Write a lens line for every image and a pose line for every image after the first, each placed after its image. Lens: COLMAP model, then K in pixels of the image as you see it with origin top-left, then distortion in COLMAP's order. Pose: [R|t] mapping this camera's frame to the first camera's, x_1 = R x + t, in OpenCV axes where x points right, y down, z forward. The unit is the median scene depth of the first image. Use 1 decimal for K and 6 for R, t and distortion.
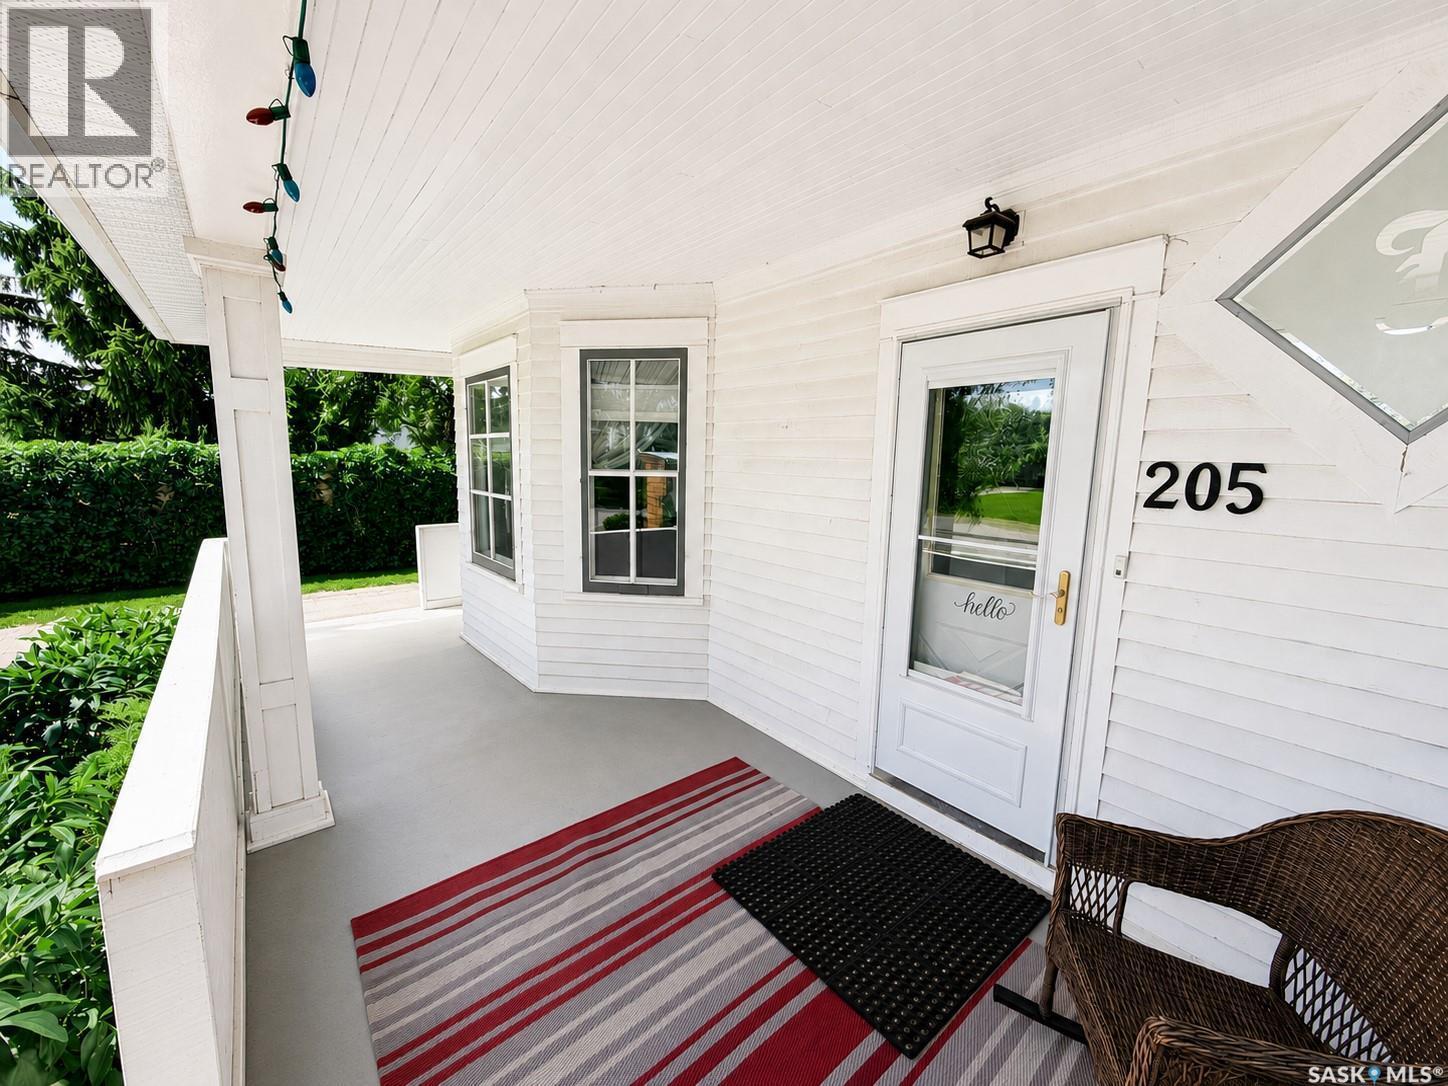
lens RADIAL K [[561.3, 0, 724.0], [0, 561.3, 543.0], [0, 0, 1]] dist [-0.001278, -0.000069]
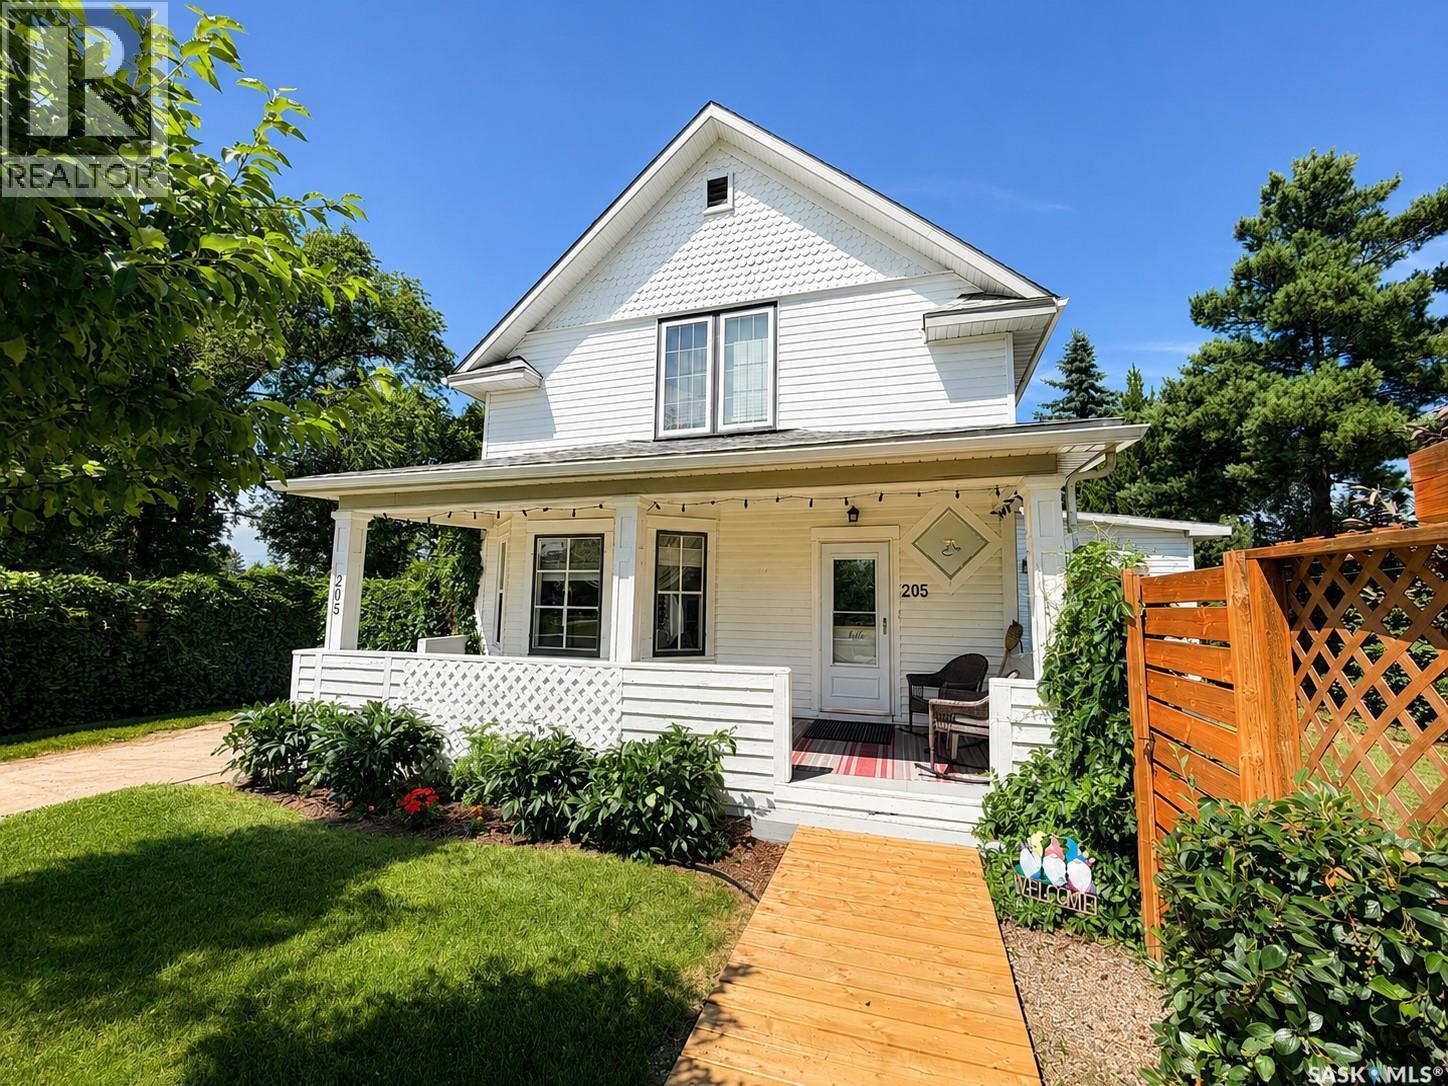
lens RADIAL K [[561.3, 0, 724.0], [0, 561.3, 543.0], [0, 0, 1]] dist [-0.001278, -0.000069]
pose [[0.837990, 0.047871, 0.543582, -1.145030], [0.085087, 0.972498, -0.216814, 0.148598], [-0.539012, 0.227940, 0.810870, -0.715248]]
